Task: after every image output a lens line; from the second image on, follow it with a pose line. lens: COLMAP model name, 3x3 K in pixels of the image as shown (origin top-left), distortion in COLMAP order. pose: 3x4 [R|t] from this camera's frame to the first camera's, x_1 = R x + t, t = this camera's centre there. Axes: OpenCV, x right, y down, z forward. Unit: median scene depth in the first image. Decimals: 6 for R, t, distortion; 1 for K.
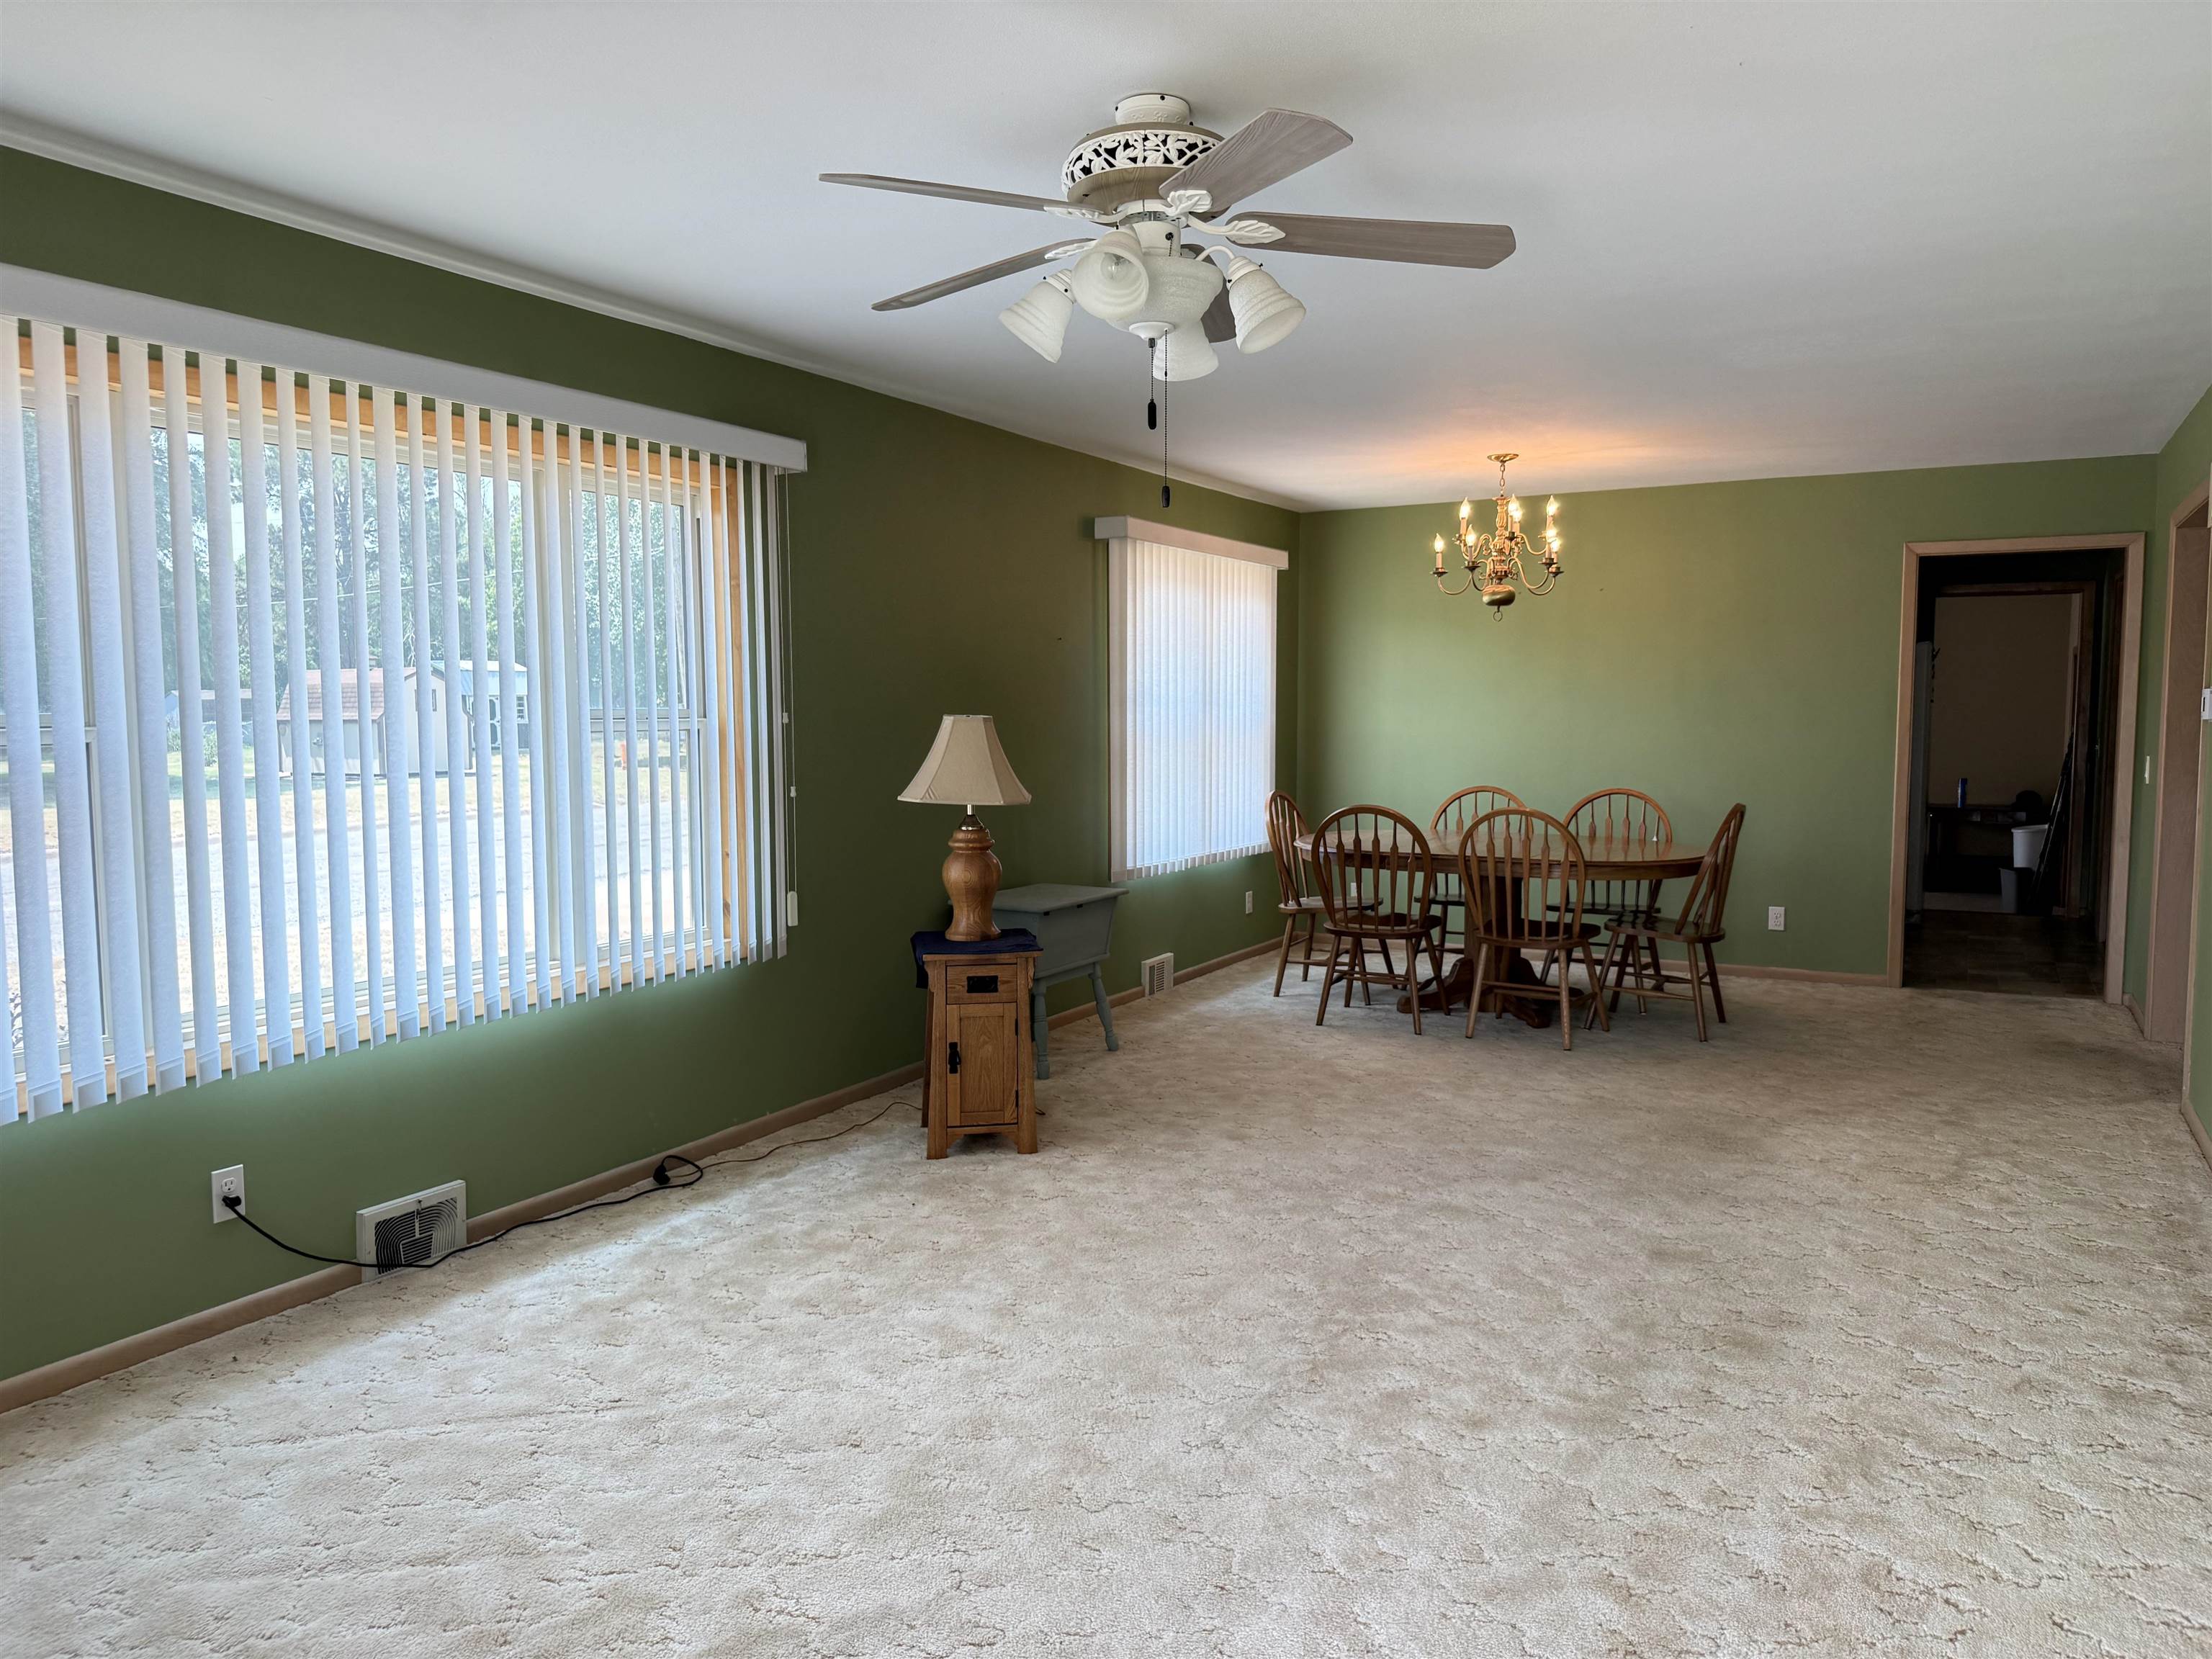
lens RADIAL K [[1544.3, 0, 1109.7], [0, 1544.3, 824.7], [0, 0, 1]] dist [0.130968, -0.210293]
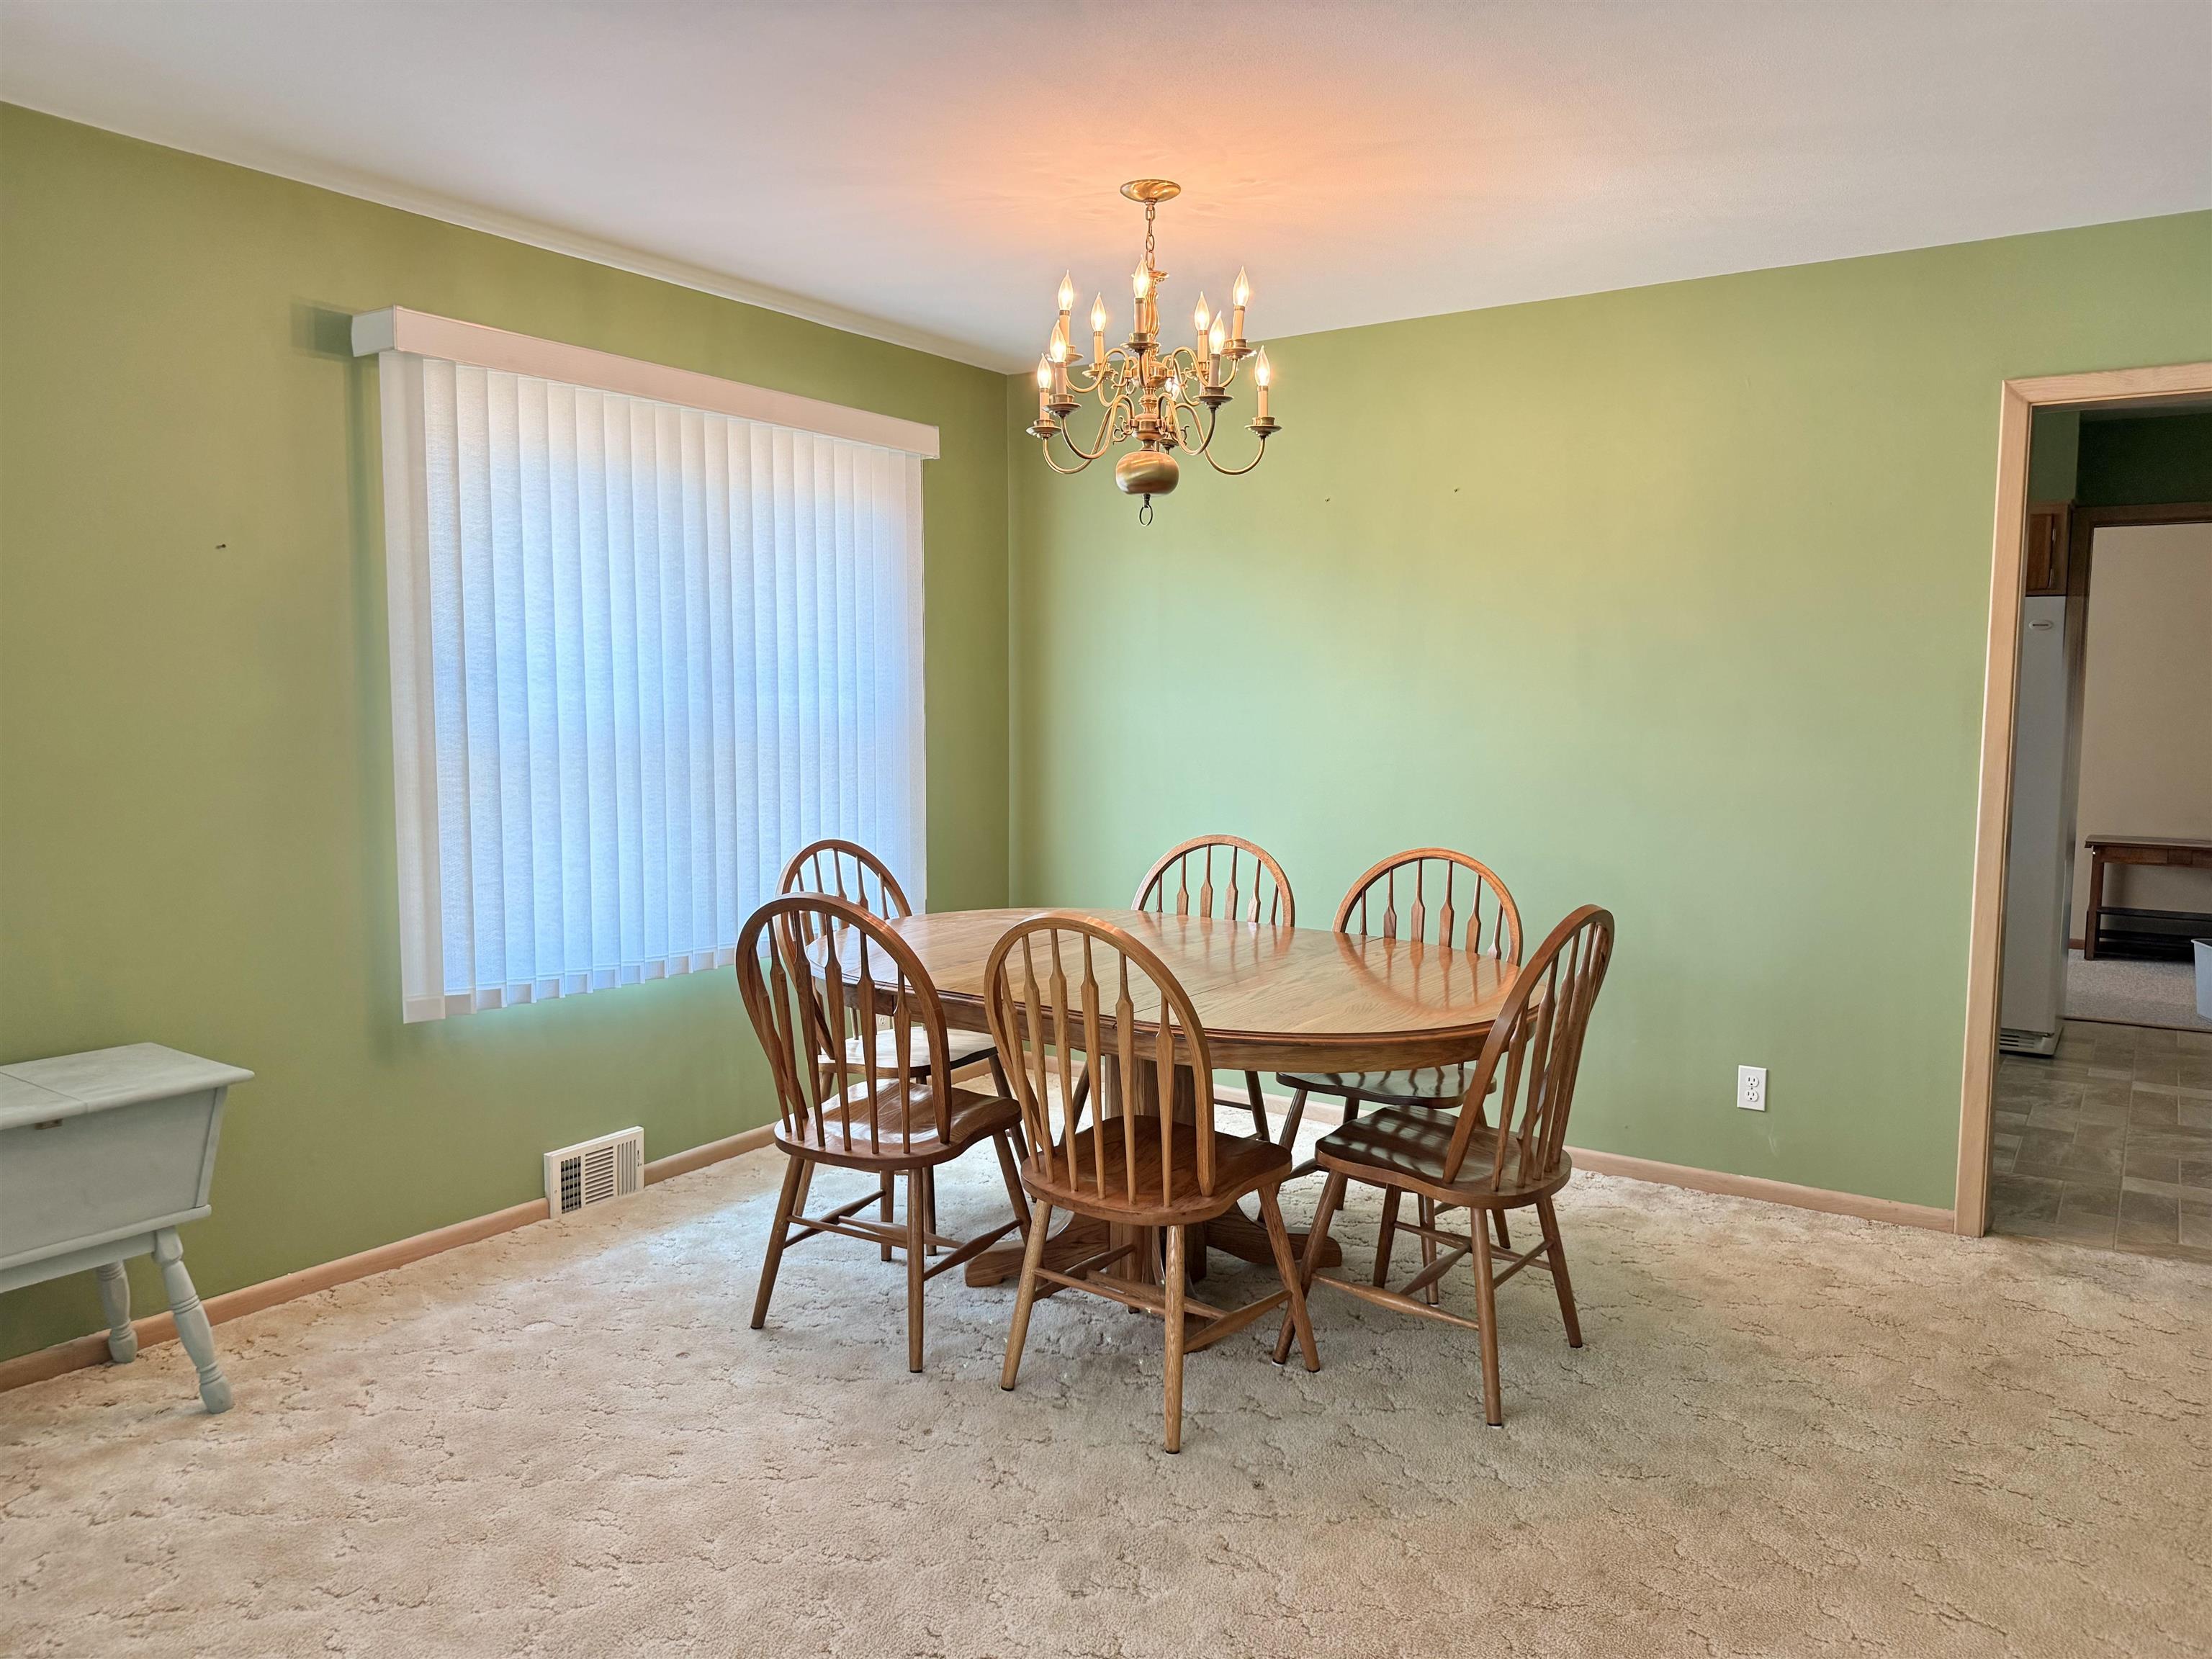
lens RADIAL K [[1552.3, 0, 1117.5], [0, 1552.3, 822.2], [0, 0, 1]] dist [0.069531, -0.074591]
pose [[0.995973, 0.015389, -0.088321, 0.265479], [-0.014567, 0.999844, 0.009946, -0.036290], [0.088460, -0.008619, 0.996042, 0.462246]]
